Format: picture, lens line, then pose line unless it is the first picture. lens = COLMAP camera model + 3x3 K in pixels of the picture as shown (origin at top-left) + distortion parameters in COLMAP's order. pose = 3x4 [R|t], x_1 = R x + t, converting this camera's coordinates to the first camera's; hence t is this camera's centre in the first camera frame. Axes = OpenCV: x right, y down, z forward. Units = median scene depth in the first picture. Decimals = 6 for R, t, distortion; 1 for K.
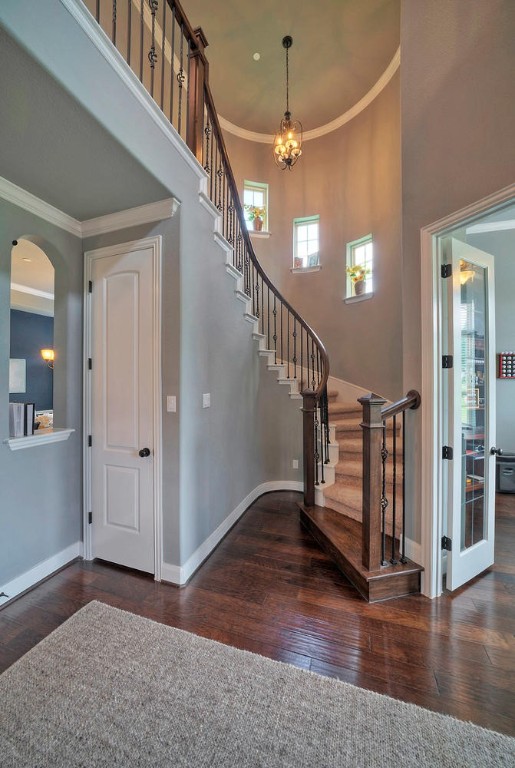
lens RADIAL K [[285.9, 0, 253.1], [0, 285.9, 378.9], [0, 0, 1]] dist [-0.008641, 0.000771]
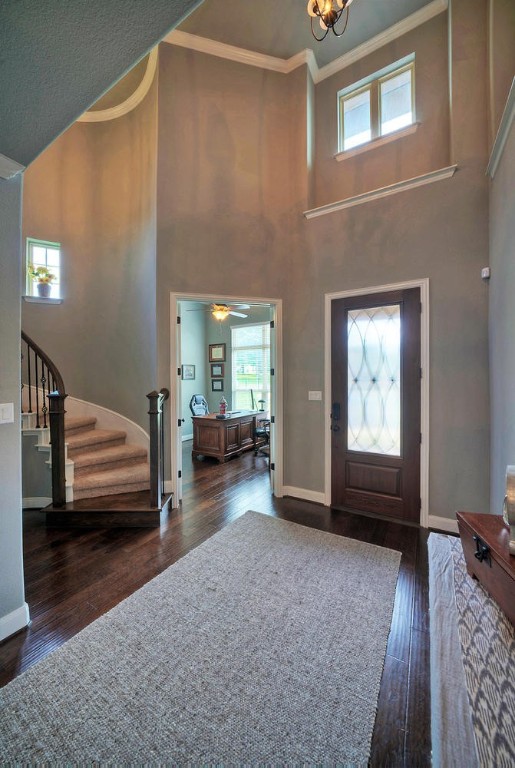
lens RADIAL K [[285.9, 0, 250.4], [0, 285.9, 378.9], [0, 0, 1]] dist [-0.008641, 0.000771]
pose [[0.218634, 0.004631, 0.975796, -0.631603], [0.001415, 0.999986, -0.005063, -0.001932], [-0.975806, 0.002488, 0.218624, 0.112867]]
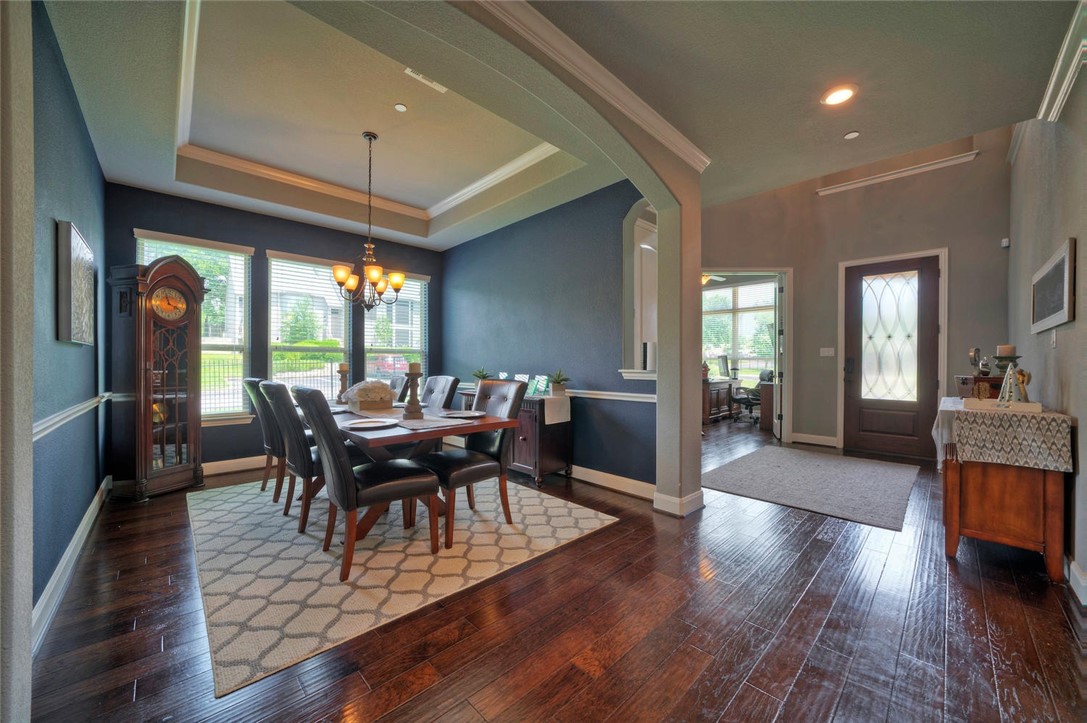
lens RADIAL K [[404.6, 0, 538.6], [0, 404.6, 362.5], [0, 0, 1]] dist [-0.008641, 0.000771]
pose [[0.456719, -0.003853, 0.889603, -1.681098], [-0.003100, 0.999978, 0.005923, 0.100503], [-0.889606, -0.005463, 0.456697, 0.437650]]
